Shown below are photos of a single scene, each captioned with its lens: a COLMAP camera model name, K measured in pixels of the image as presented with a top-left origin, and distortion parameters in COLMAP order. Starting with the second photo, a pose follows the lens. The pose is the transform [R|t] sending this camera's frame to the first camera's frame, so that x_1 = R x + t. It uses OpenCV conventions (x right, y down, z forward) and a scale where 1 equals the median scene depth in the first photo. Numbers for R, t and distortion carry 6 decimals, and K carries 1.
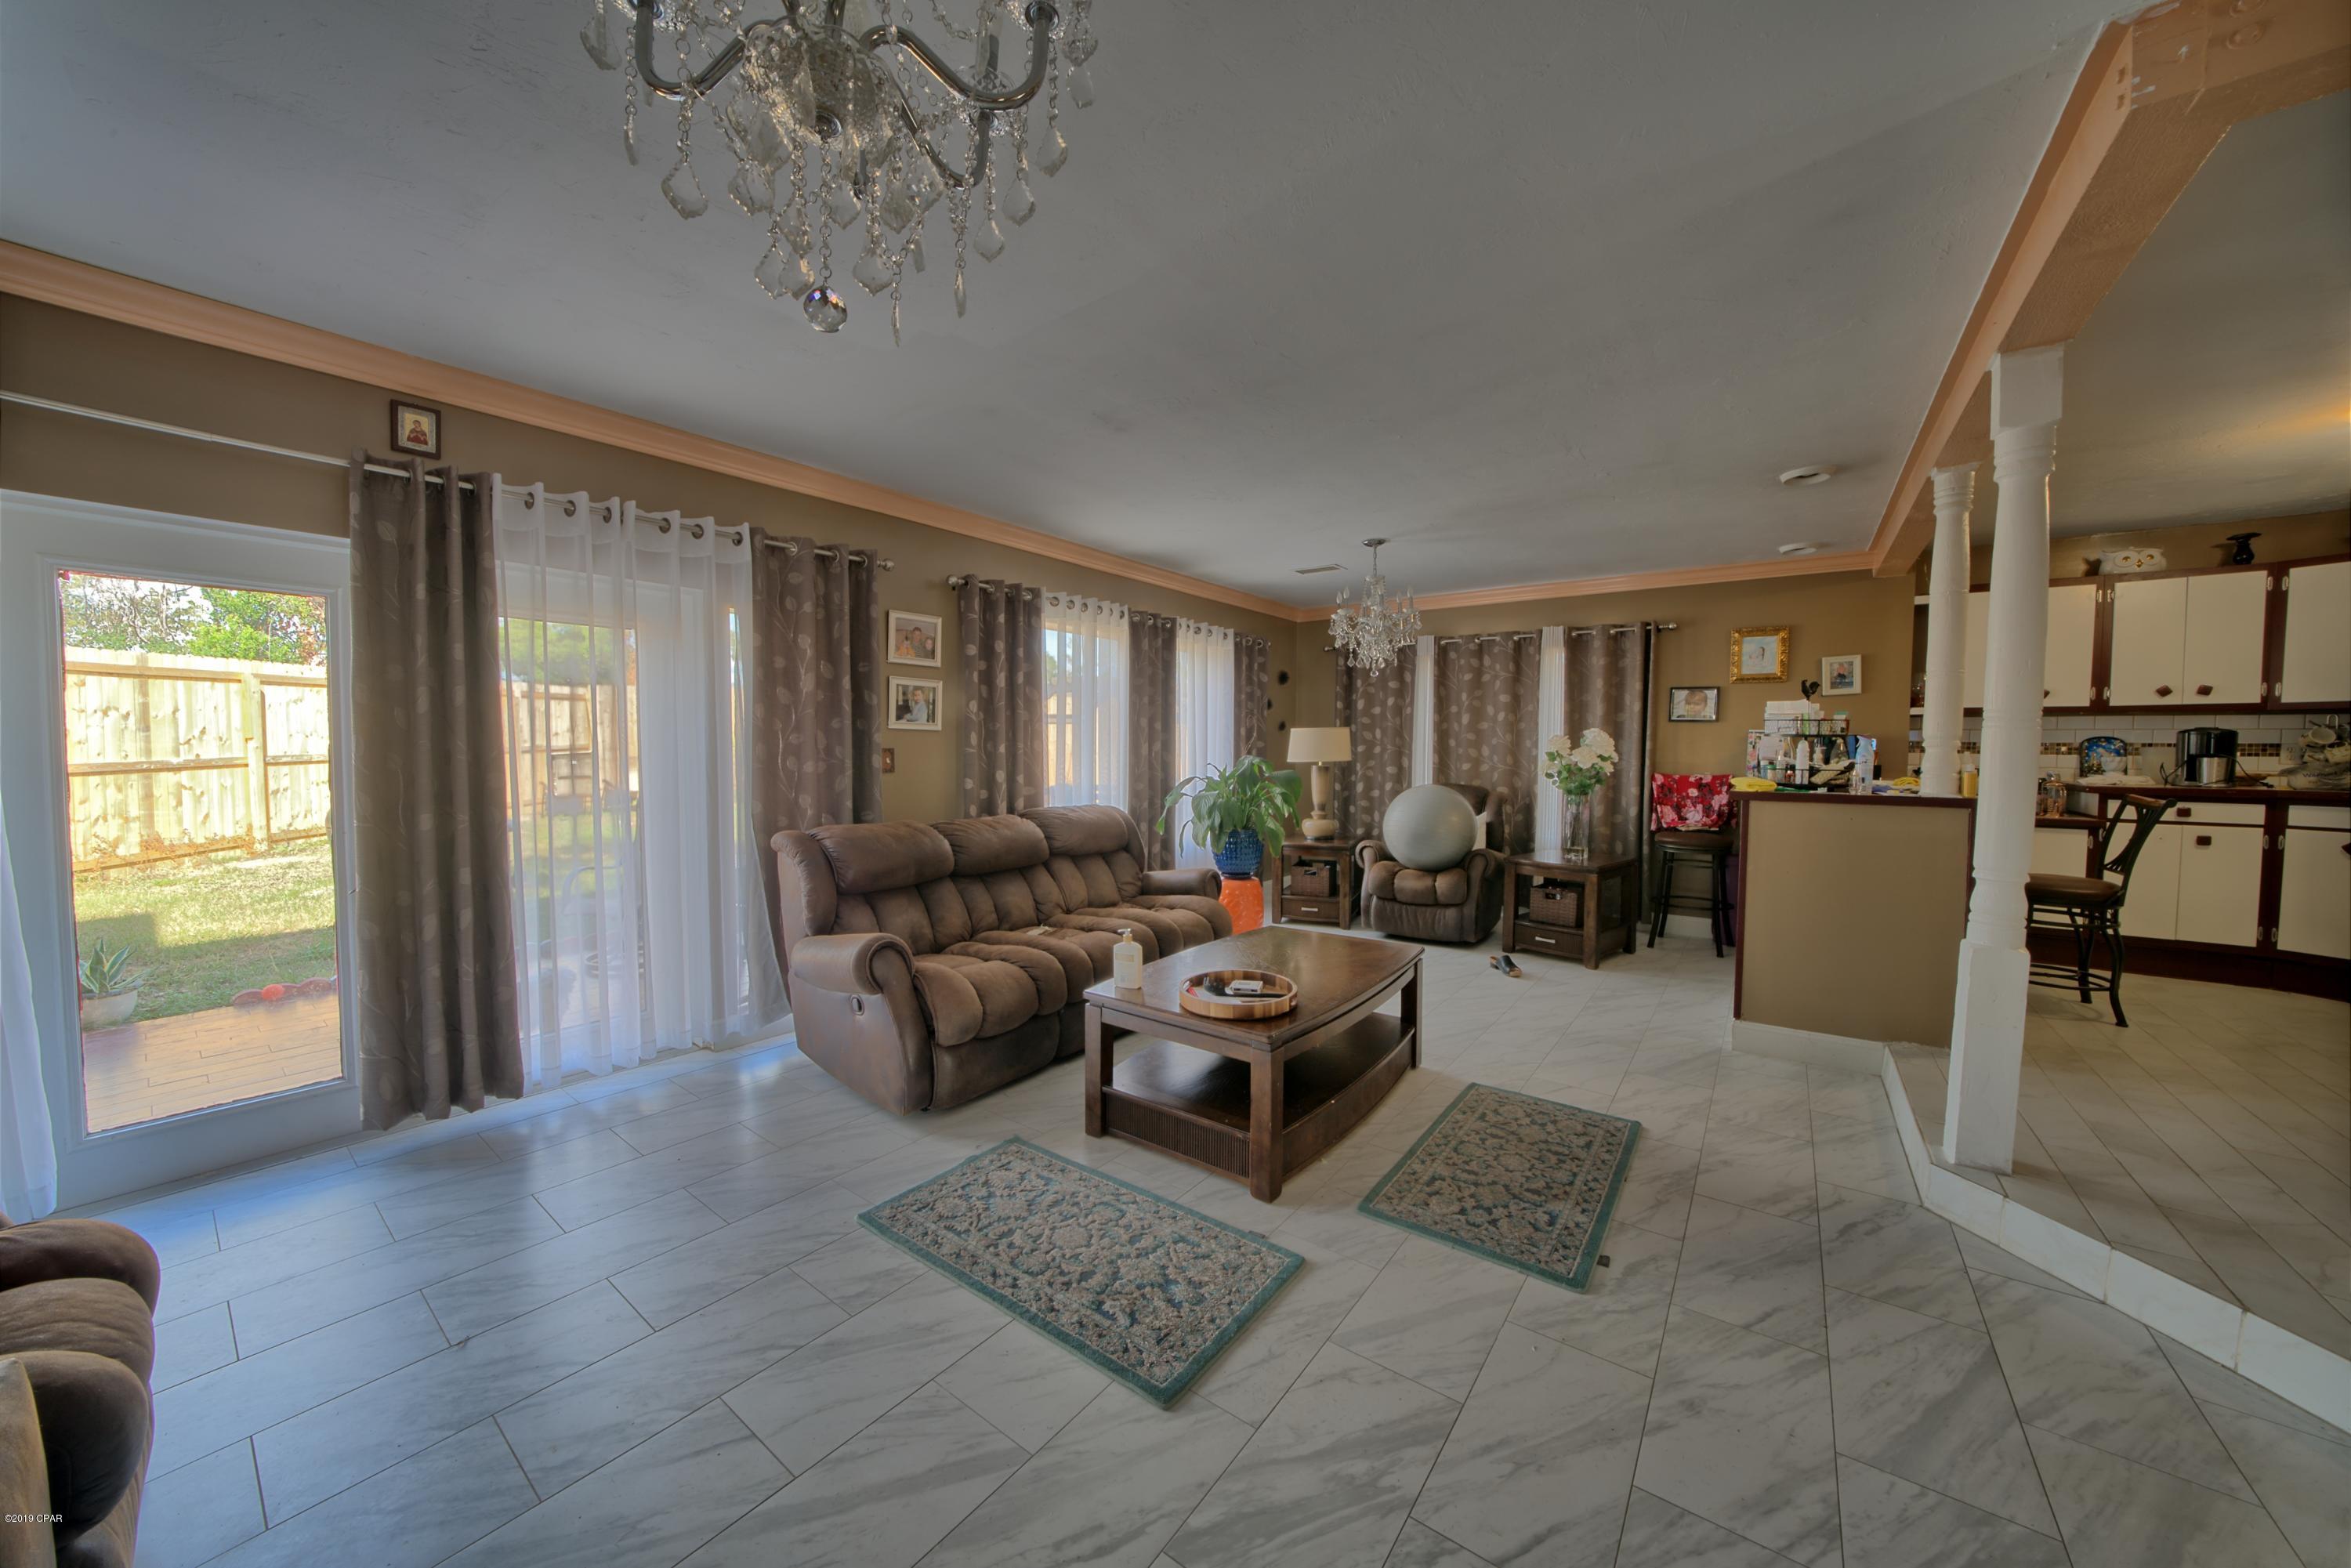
lens RADIAL K [[814.3, 0, 1179.0], [0, 814.3, 781.2], [0, 0, 1]] dist [-0.024878, 0.002828]
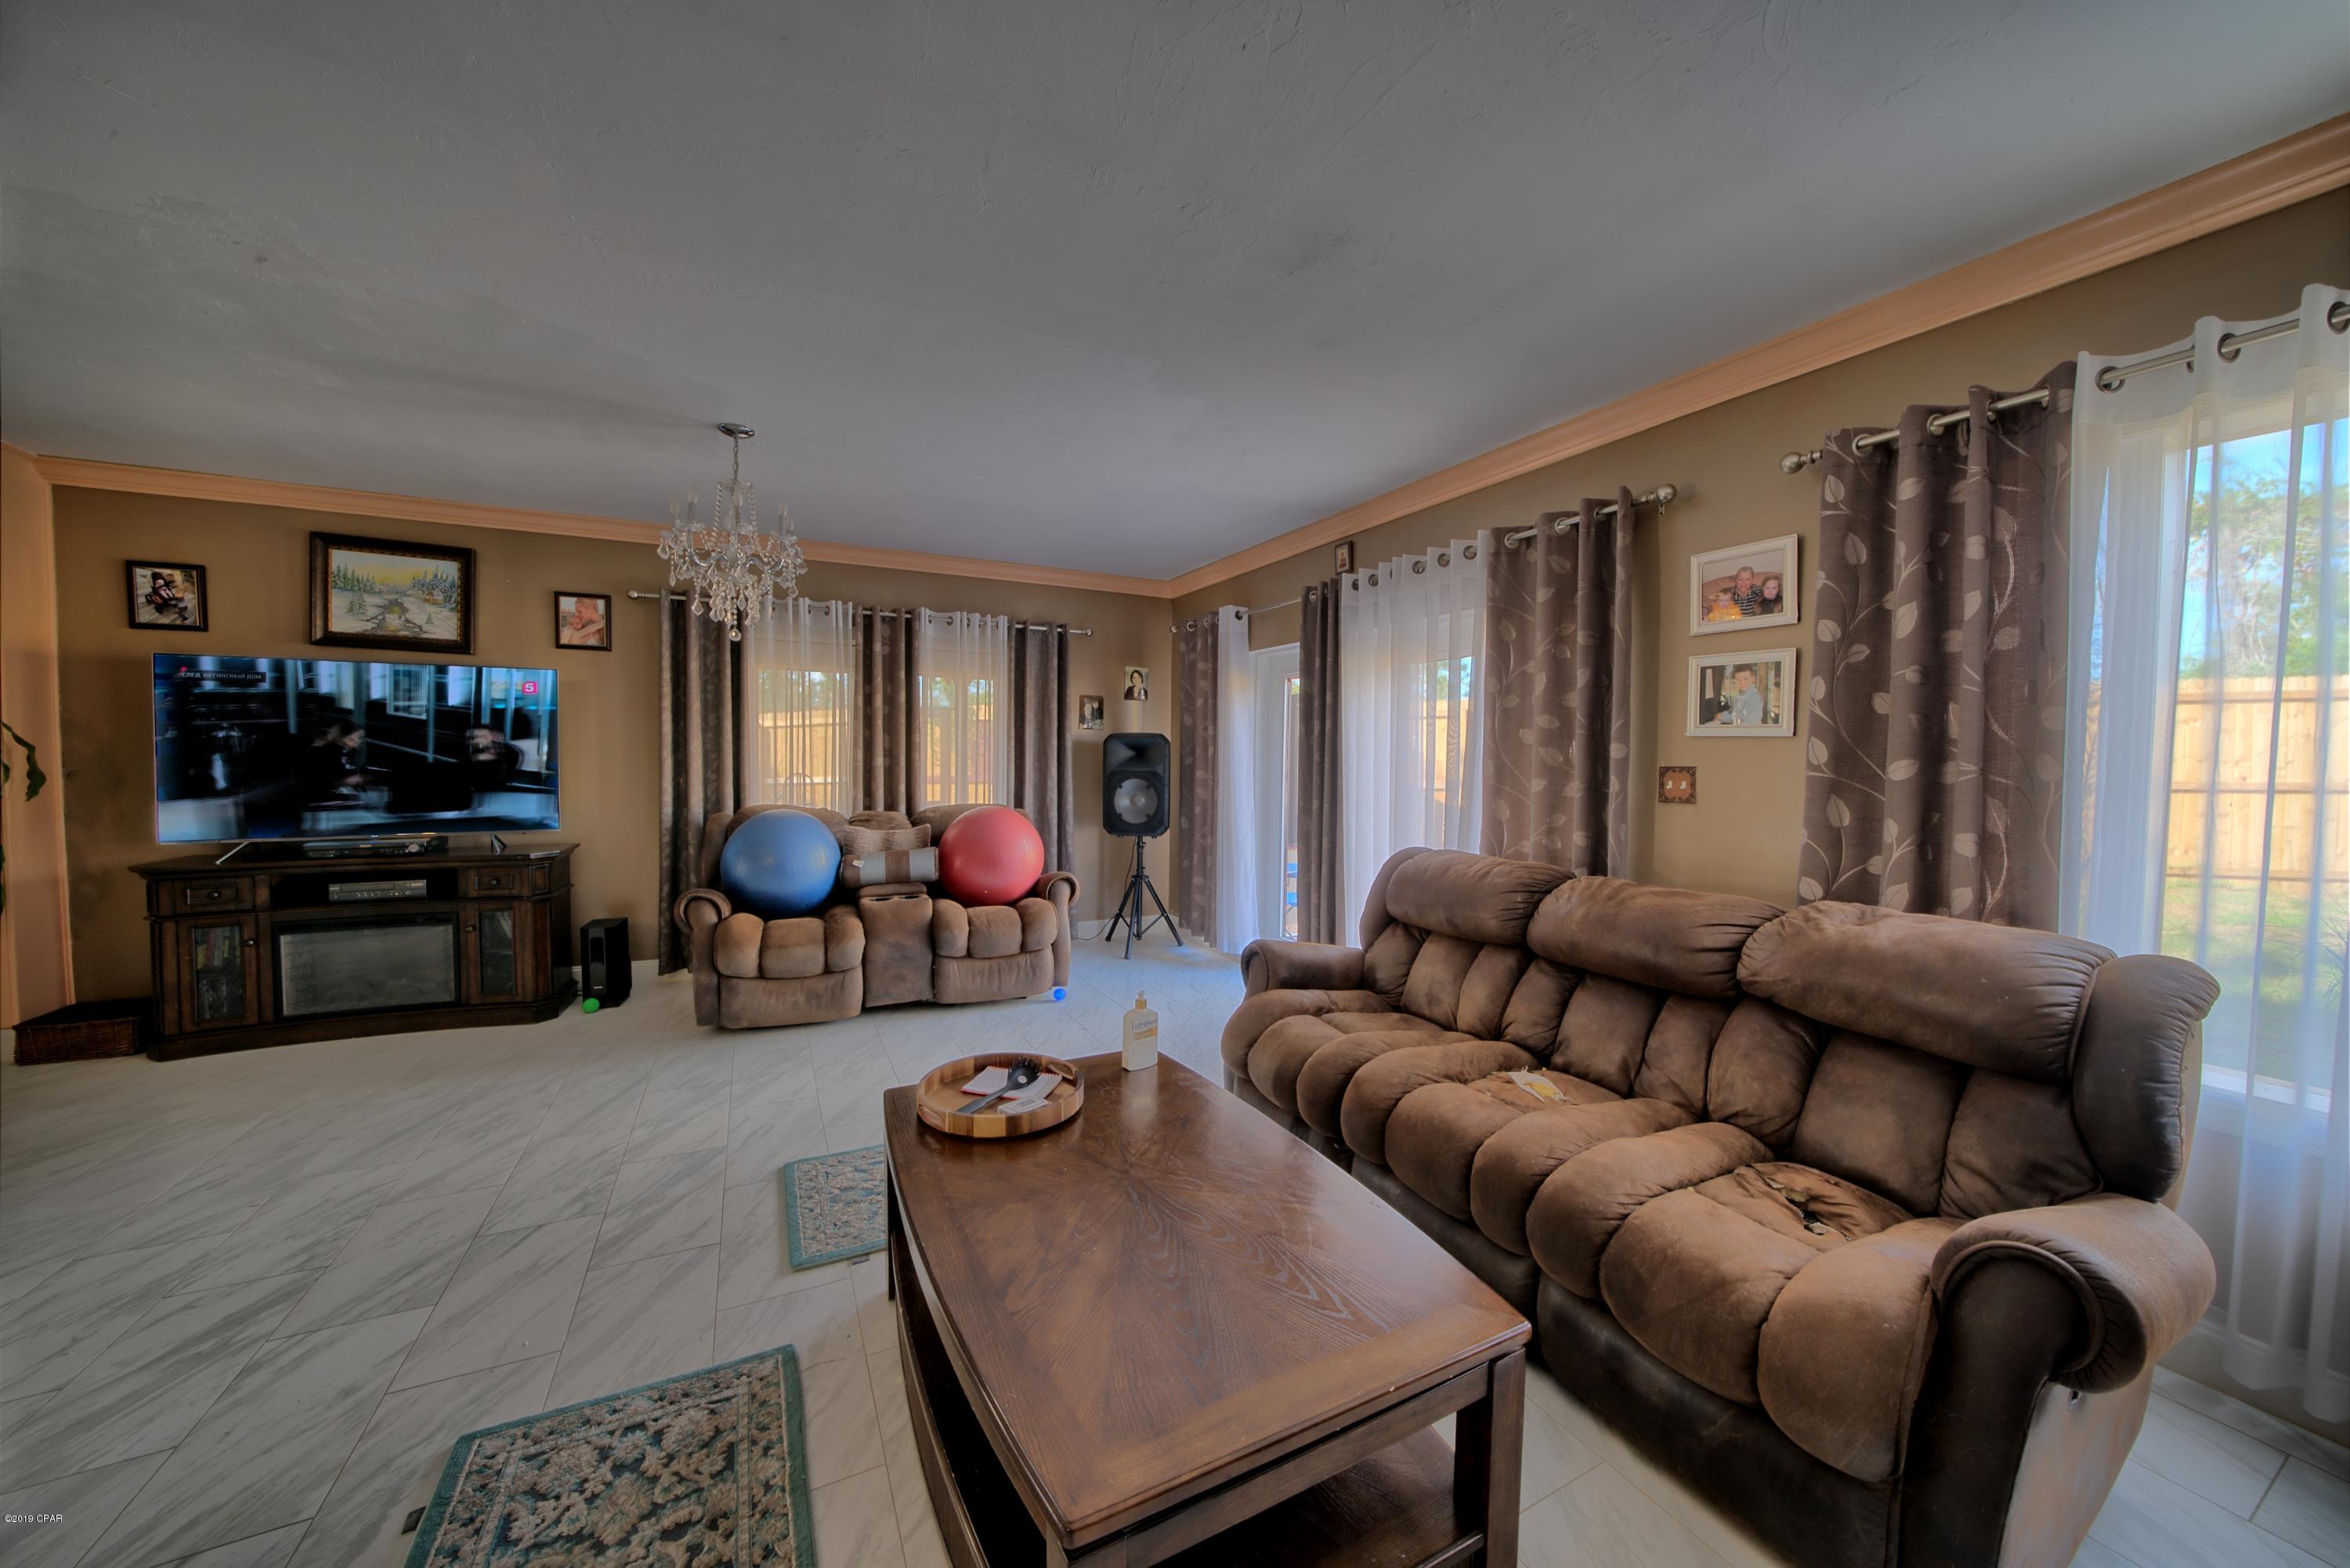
lens RADIAL K [[813.9, 0, 1175.8], [0, 813.9, 786.6], [0, 0, 1]] dist [-0.024878, 0.002828]
pose [[-0.439885, 0.027777, -0.897624, 0.653538], [-0.049318, 0.997266, 0.055029, -0.062917], [0.896699, 0.068475, -0.437312, 1.444171]]
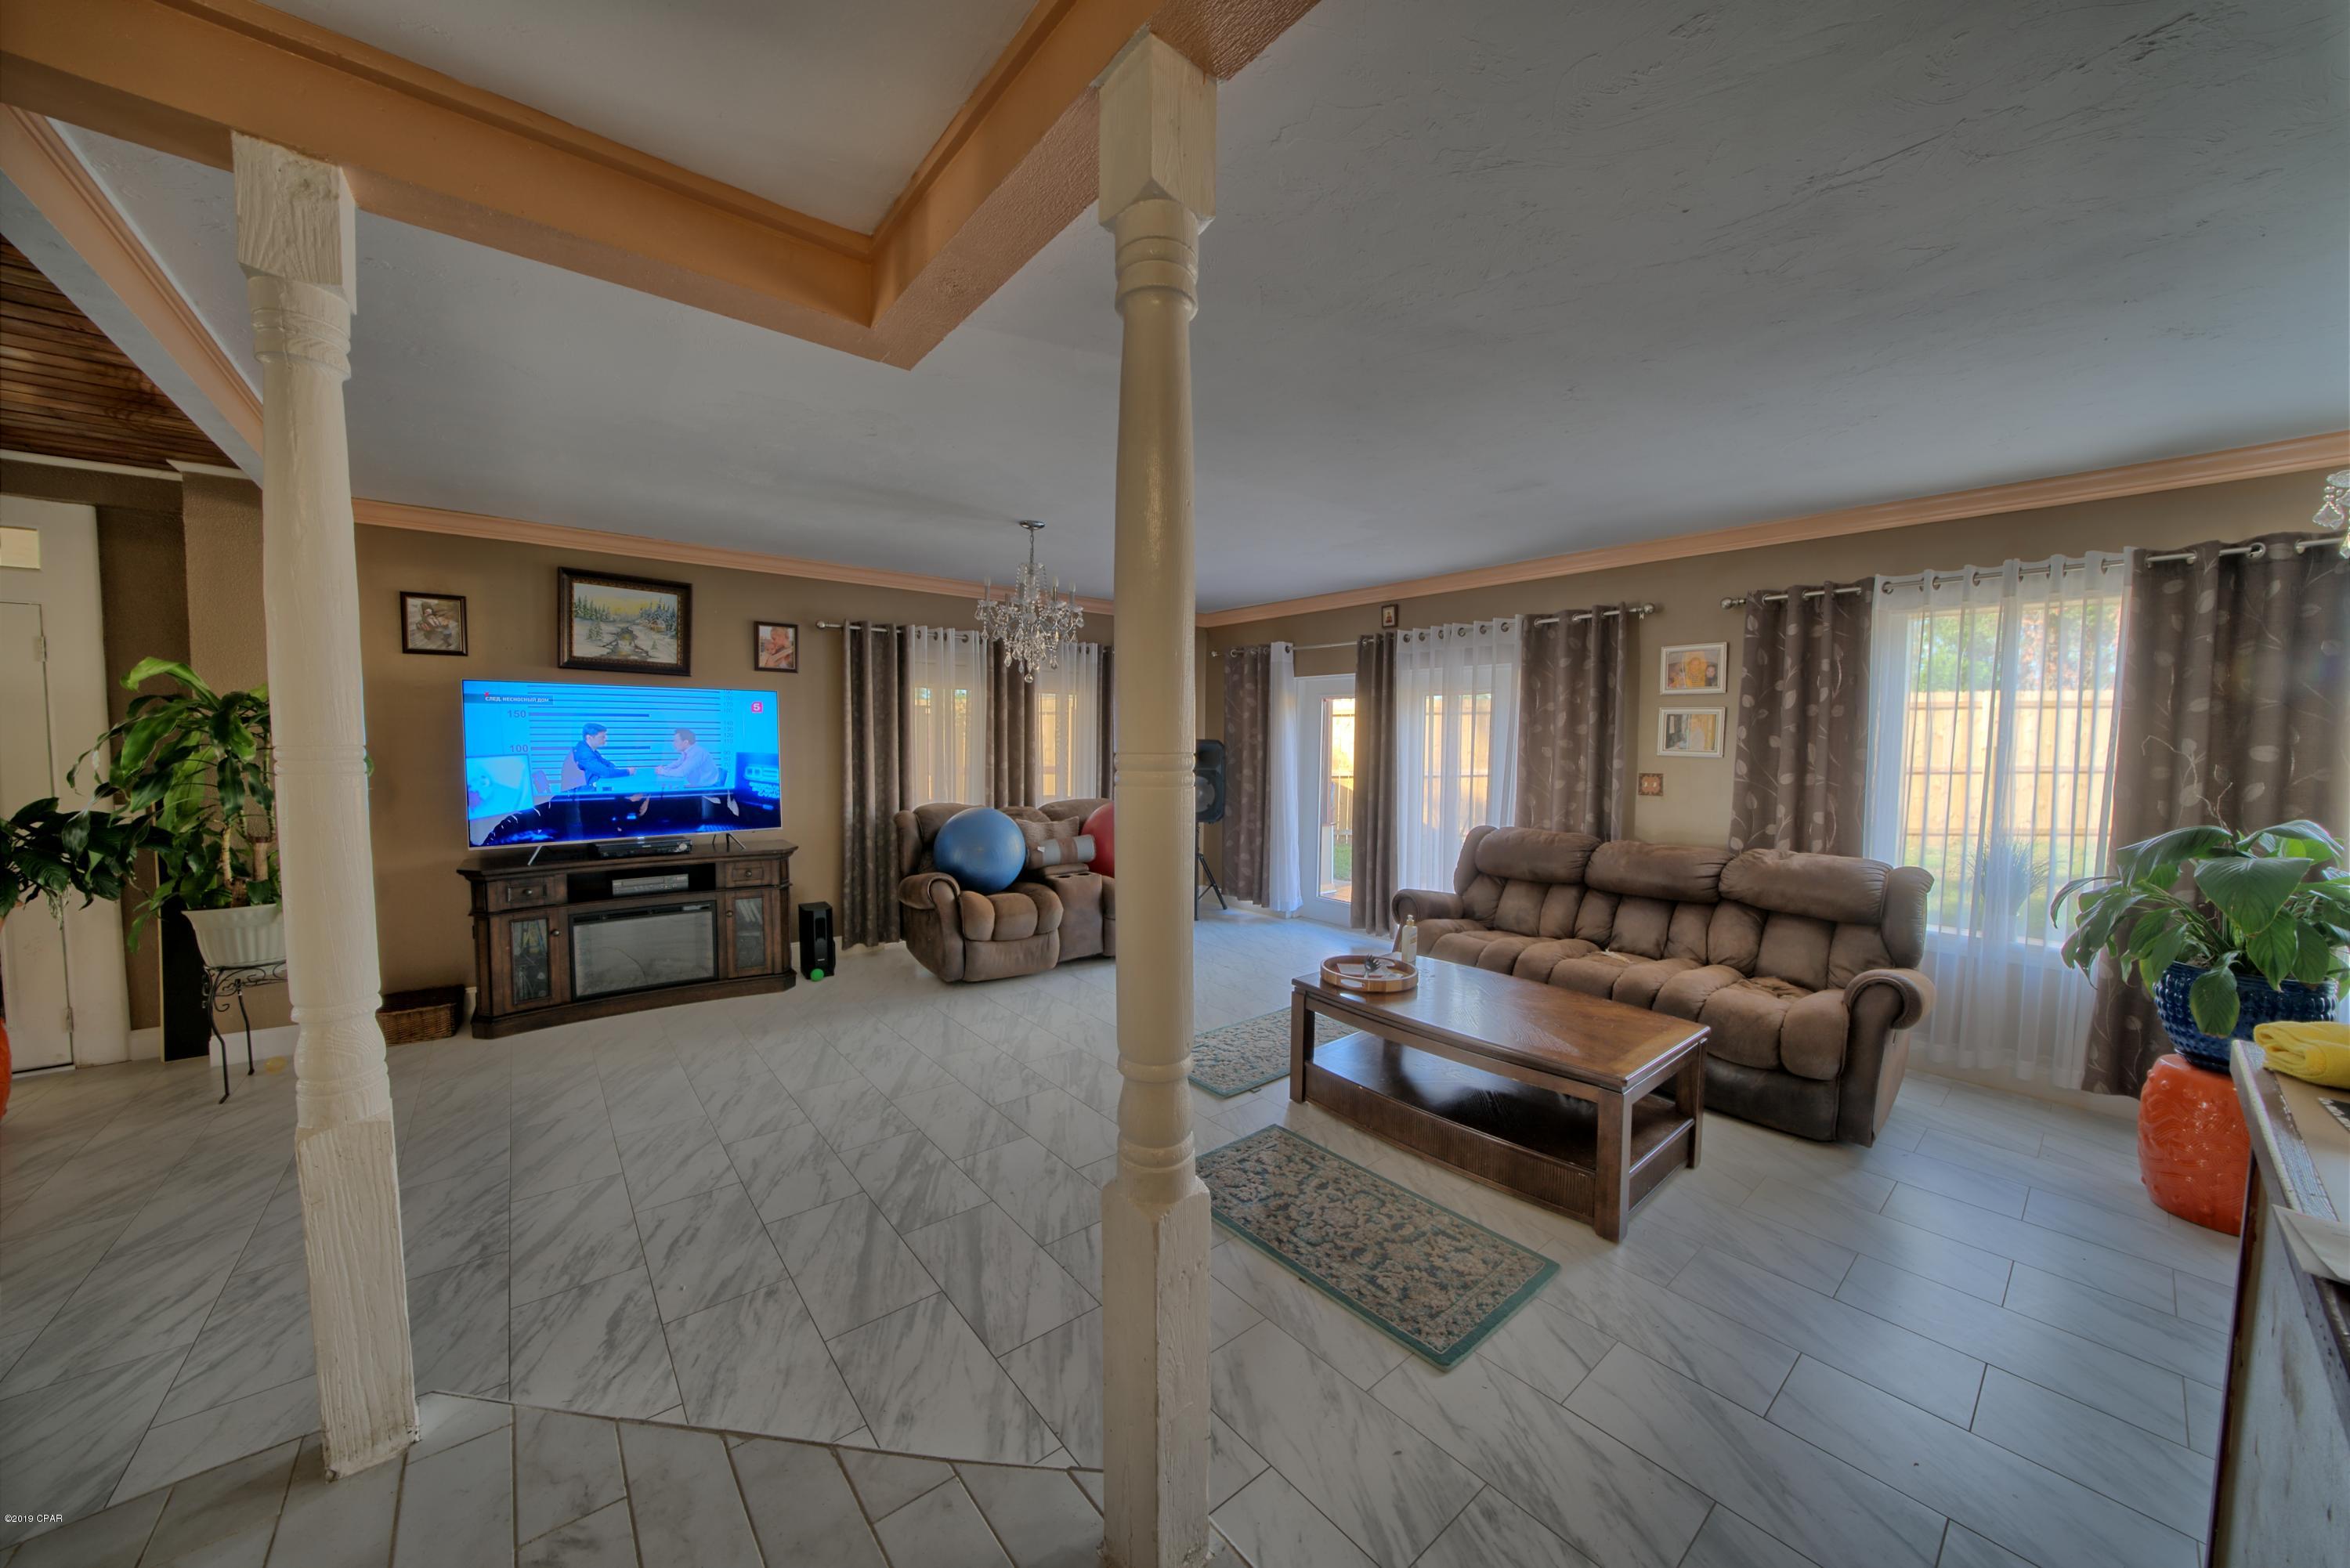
lens RADIAL K [[813.9, 0, 1172.2], [0, 813.9, 787.5], [0, 0, 1]] dist [-0.024878, 0.002828]
pose [[-0.240636, 0.051796, -0.969233, 1.355348], [-0.051511, 0.996486, 0.066042, -0.094350], [0.969248, 0.065819, -0.237122, 0.985604]]
